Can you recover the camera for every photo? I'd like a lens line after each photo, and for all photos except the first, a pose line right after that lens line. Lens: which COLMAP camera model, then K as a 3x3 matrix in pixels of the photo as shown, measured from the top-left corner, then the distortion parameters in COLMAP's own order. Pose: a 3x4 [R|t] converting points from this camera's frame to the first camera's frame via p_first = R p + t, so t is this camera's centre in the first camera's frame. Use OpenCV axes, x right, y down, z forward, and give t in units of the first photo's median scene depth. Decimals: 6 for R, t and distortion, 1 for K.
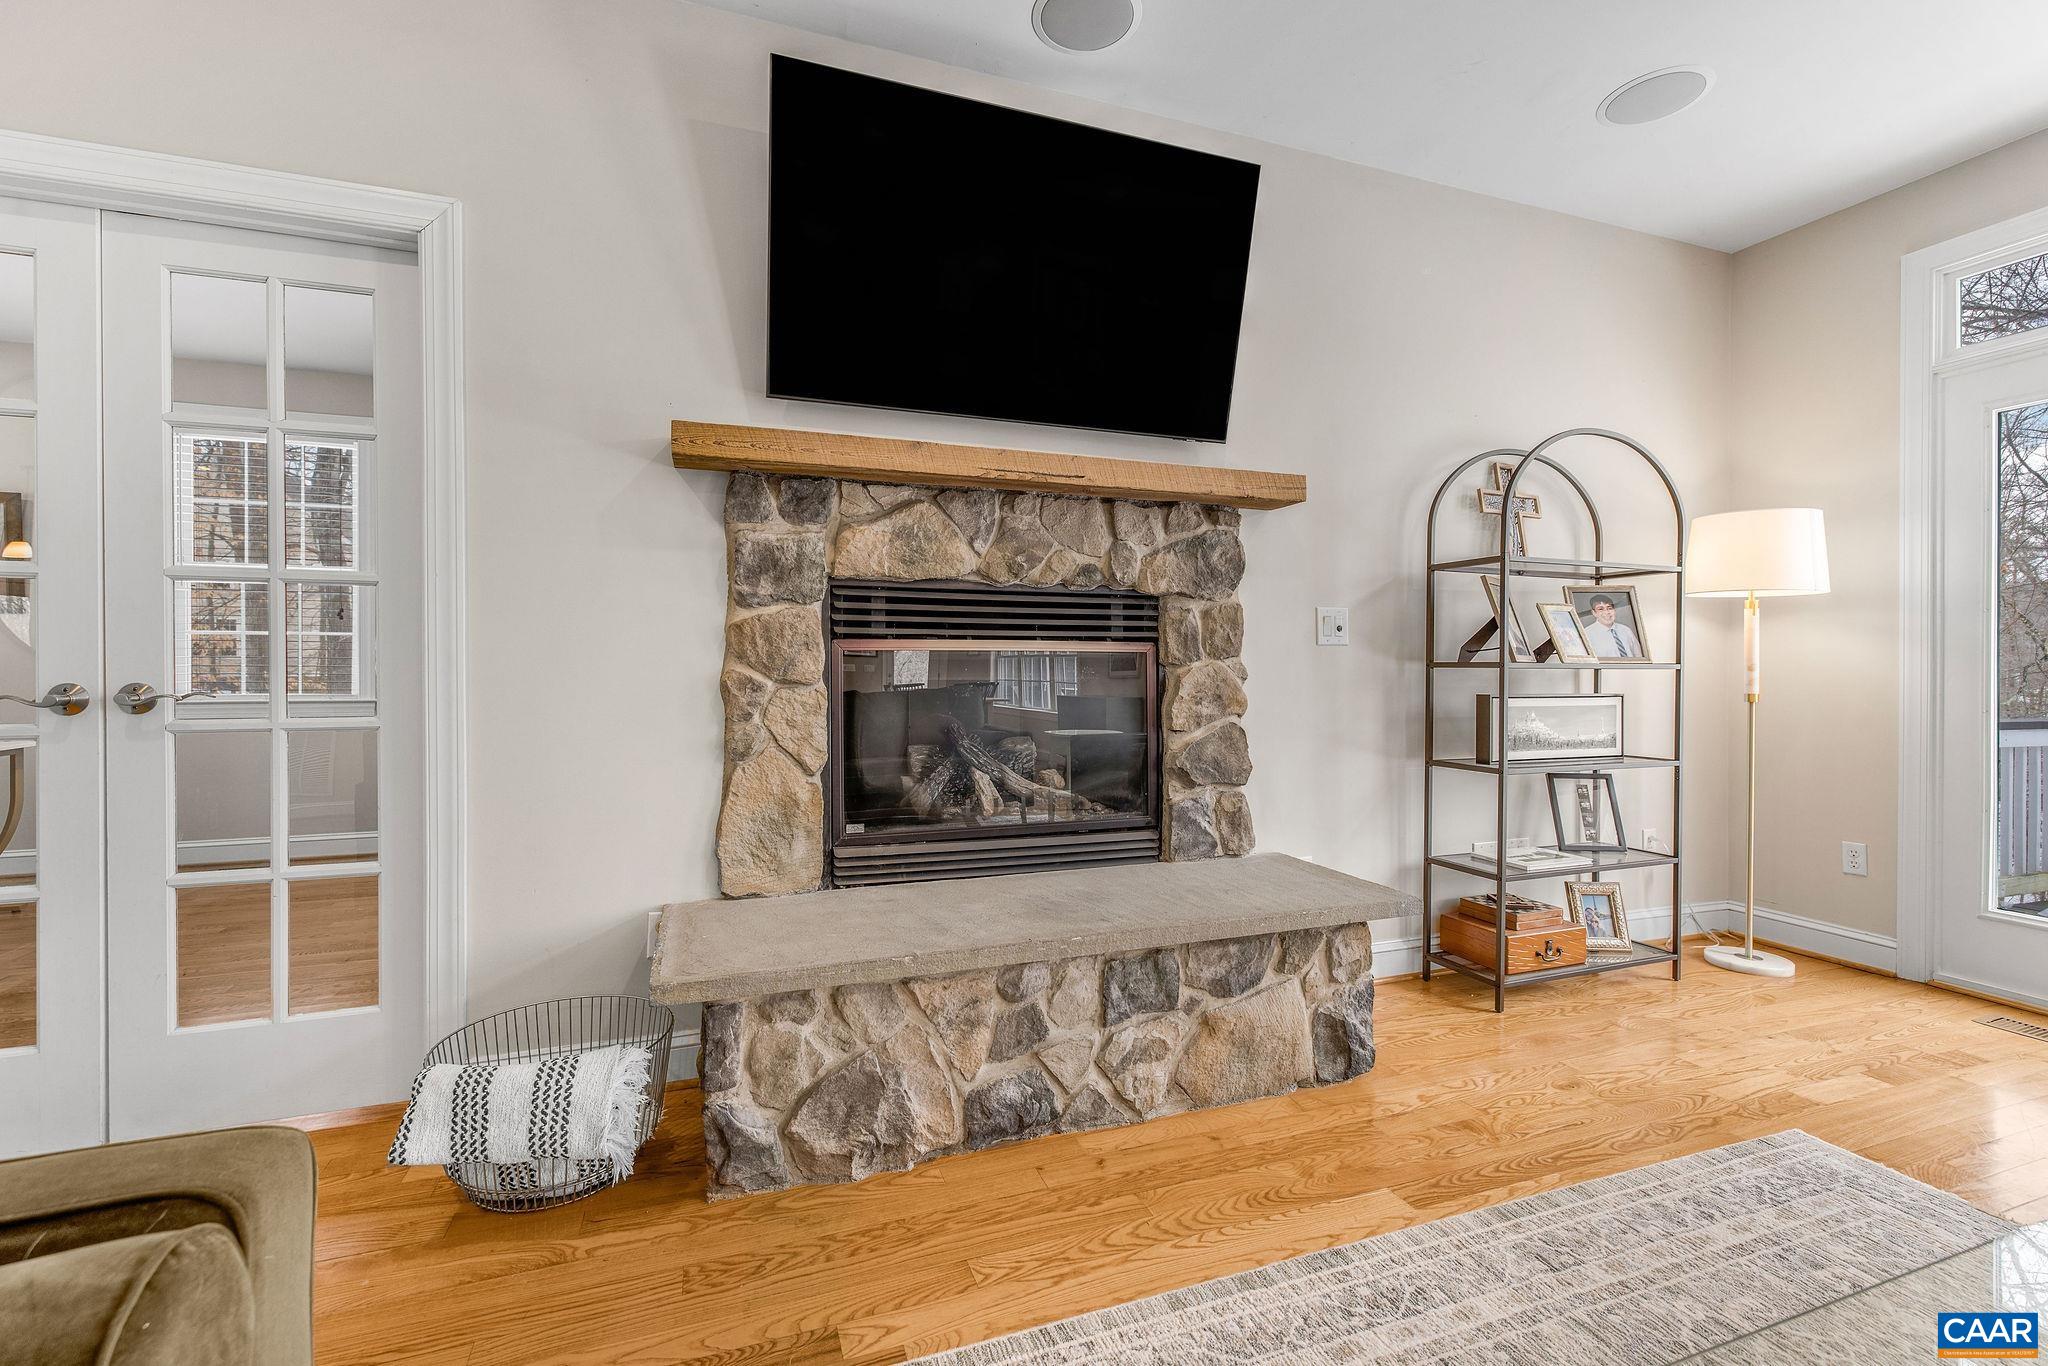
lens RADIAL K [[873.5, 0, 1017.6], [0, 873.5, 673.7], [0, 0, 1]] dist [0.000829, 0.000550]
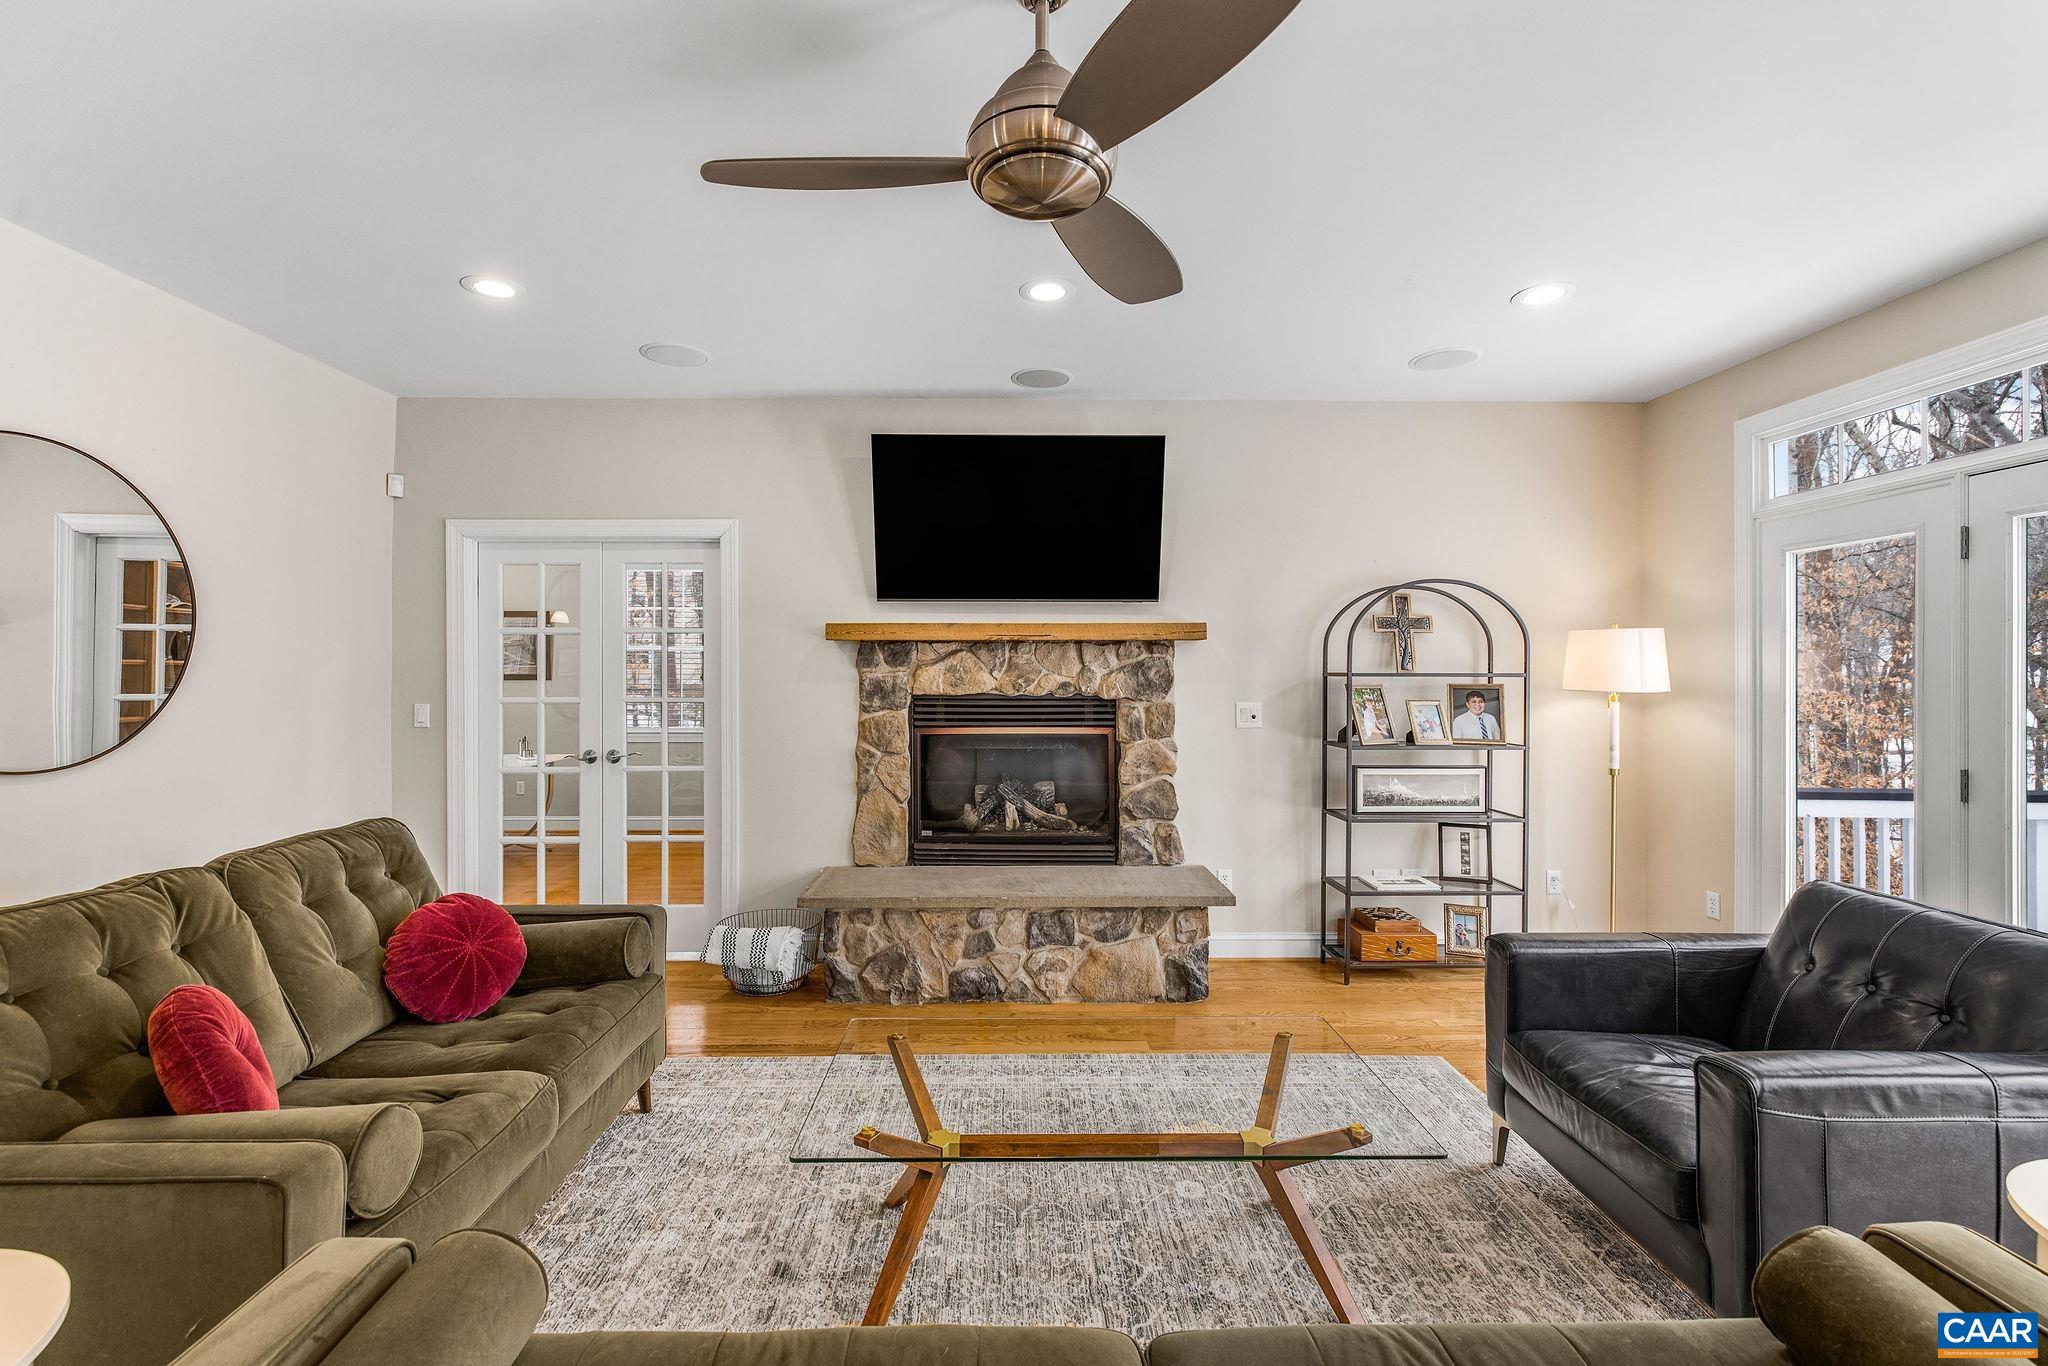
lens RADIAL K [[866.9, 0, 1020.5], [0, 866.9, 678.0], [0, 0, 1]] dist [-0.000490, 0.000107]
pose [[0.946045, 0.001605, -0.324030, 0.593893], [-0.002036, 0.999997, -0.000991, -0.145677], [0.324027, 0.001597, 0.946046, -0.649414]]
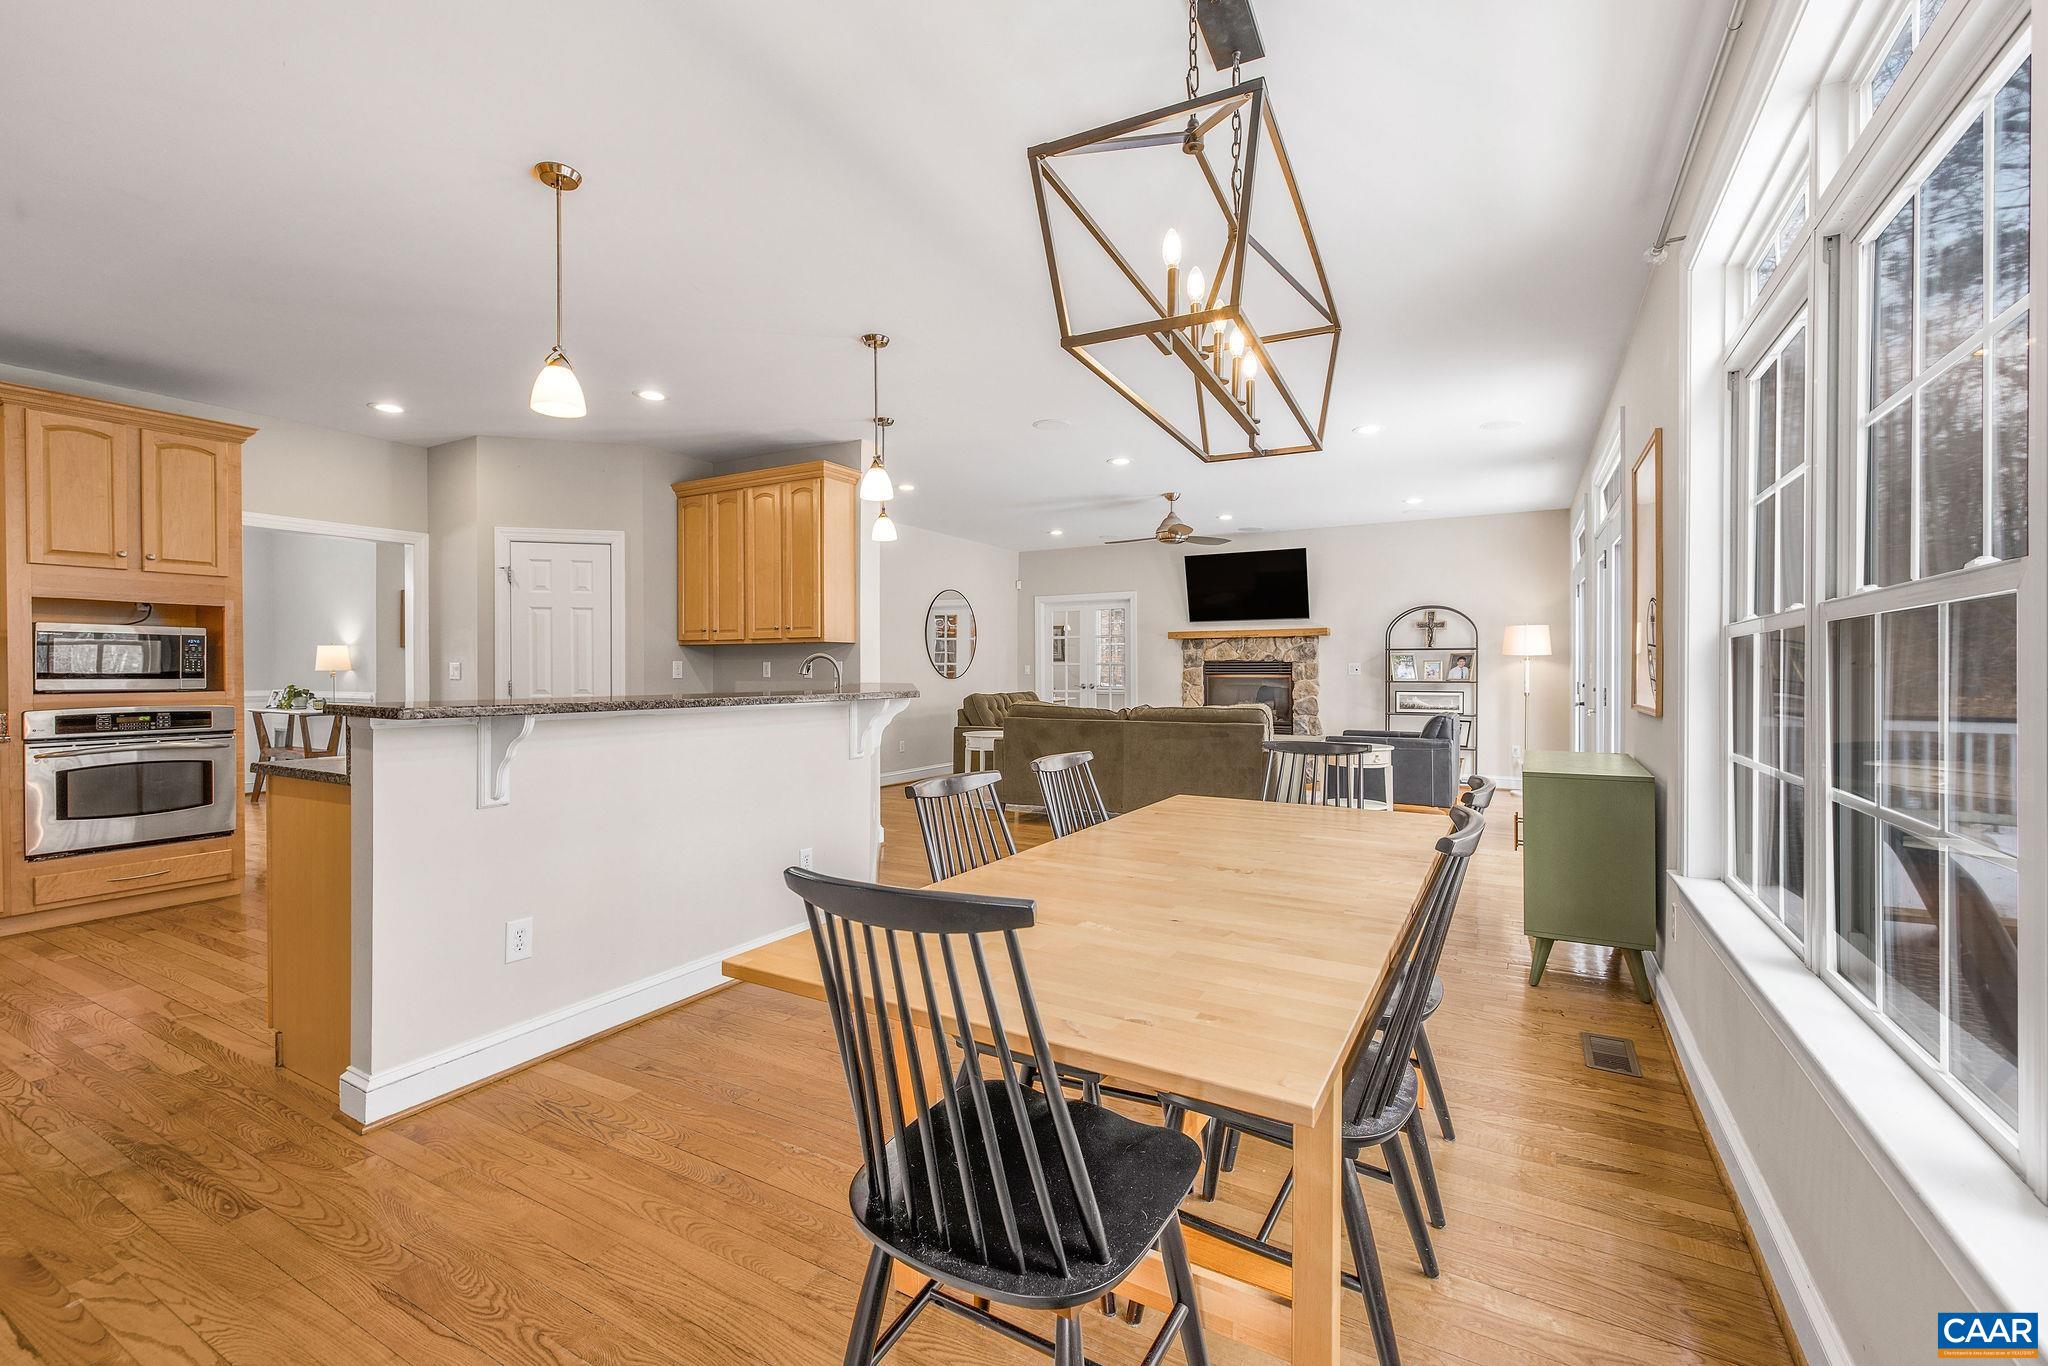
lens RADIAL K [[873.5, 0, 1017.6], [0, 873.5, 673.7], [0, 0, 1]] dist [0.000829, 0.000550]
pose [[0.649198, 0.002678, -0.760614, 2.535759], [0.000932, 0.999990, 0.004316, -0.066116], [0.760619, -0.003511, 0.649189, -2.582398]]
